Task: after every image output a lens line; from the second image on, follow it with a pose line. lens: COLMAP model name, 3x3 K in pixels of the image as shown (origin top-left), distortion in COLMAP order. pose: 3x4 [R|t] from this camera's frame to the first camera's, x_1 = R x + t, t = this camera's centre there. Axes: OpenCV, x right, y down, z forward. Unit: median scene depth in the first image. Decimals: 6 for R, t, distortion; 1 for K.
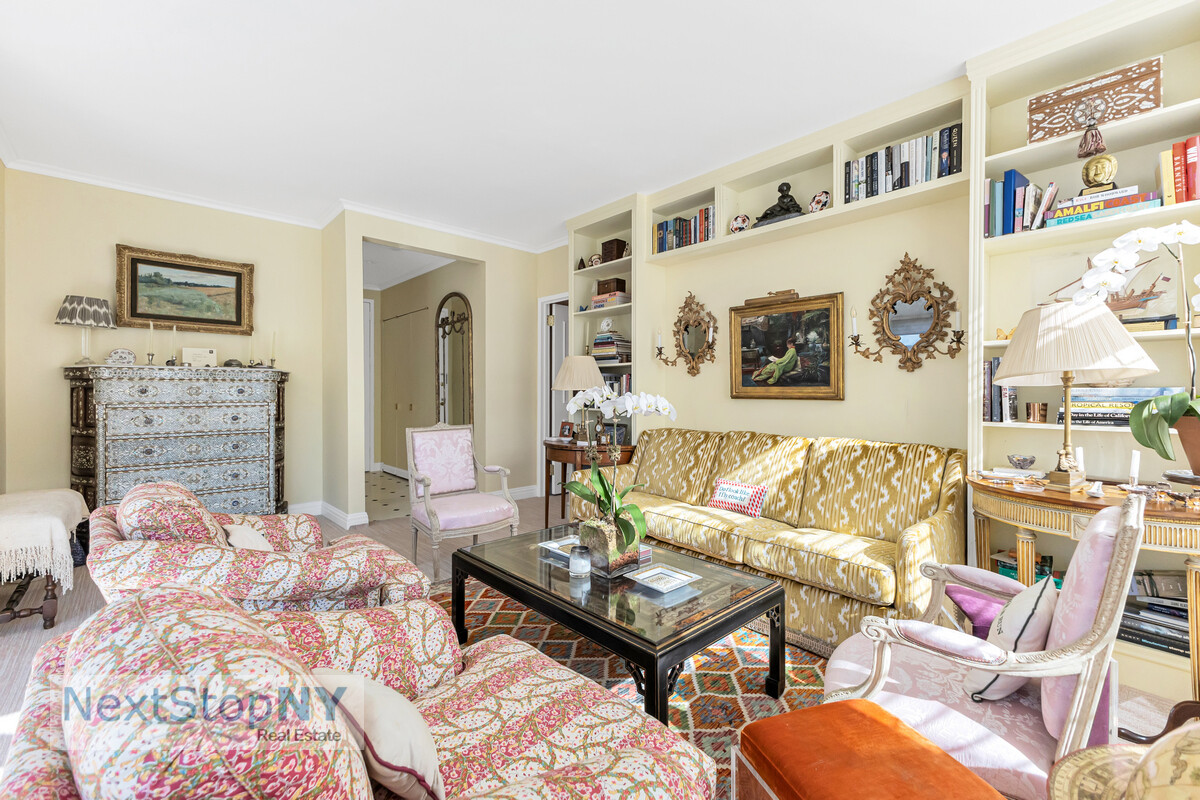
lens RADIAL K [[499.7, 0, 606.5], [0, 499.7, 395.5], [0, 0, 1]] dist [0.001440, -0.000498]
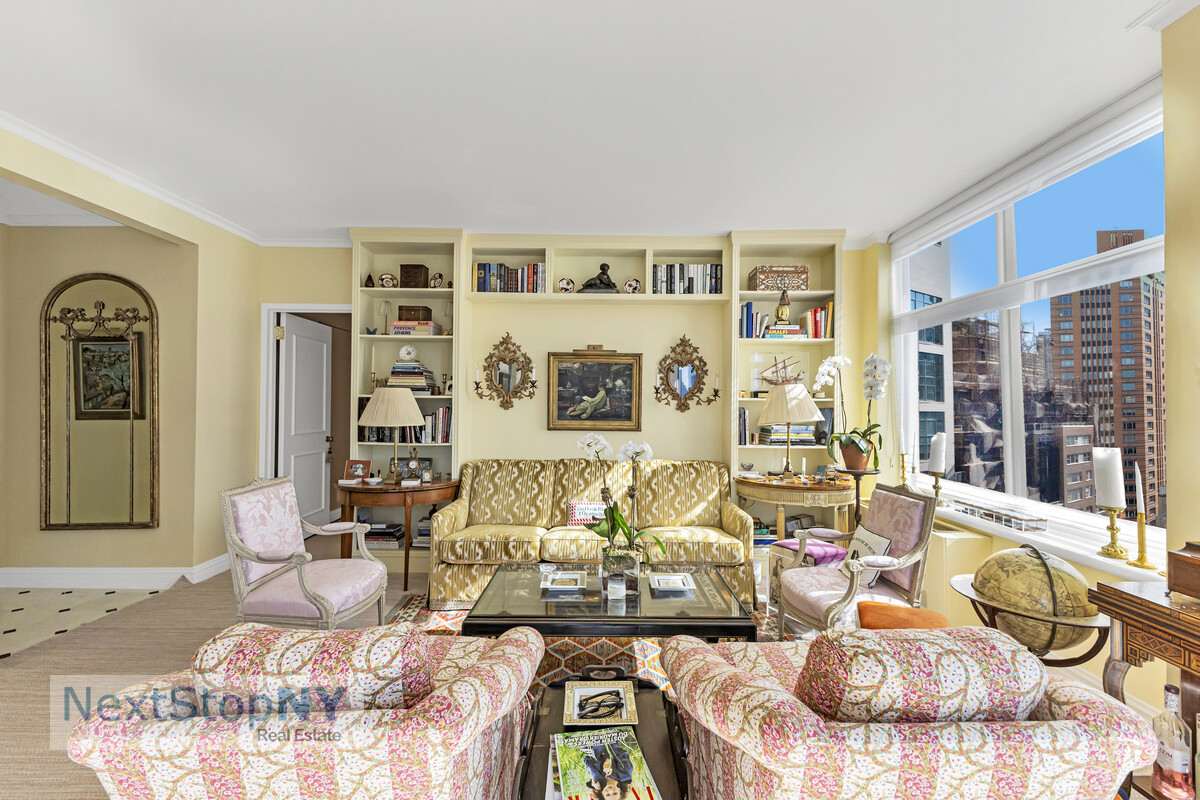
lens RADIAL K [[493.3, 0, 600.7], [0, 493.3, 396.9], [0, 0, 1]] dist [0.001678, 0.000051]
pose [[0.686069, 0.012823, 0.727423, -0.552214], [-0.002892, 0.999885, -0.014898, -0.060114], [-0.727530, 0.008118, 0.686027, 0.131848]]
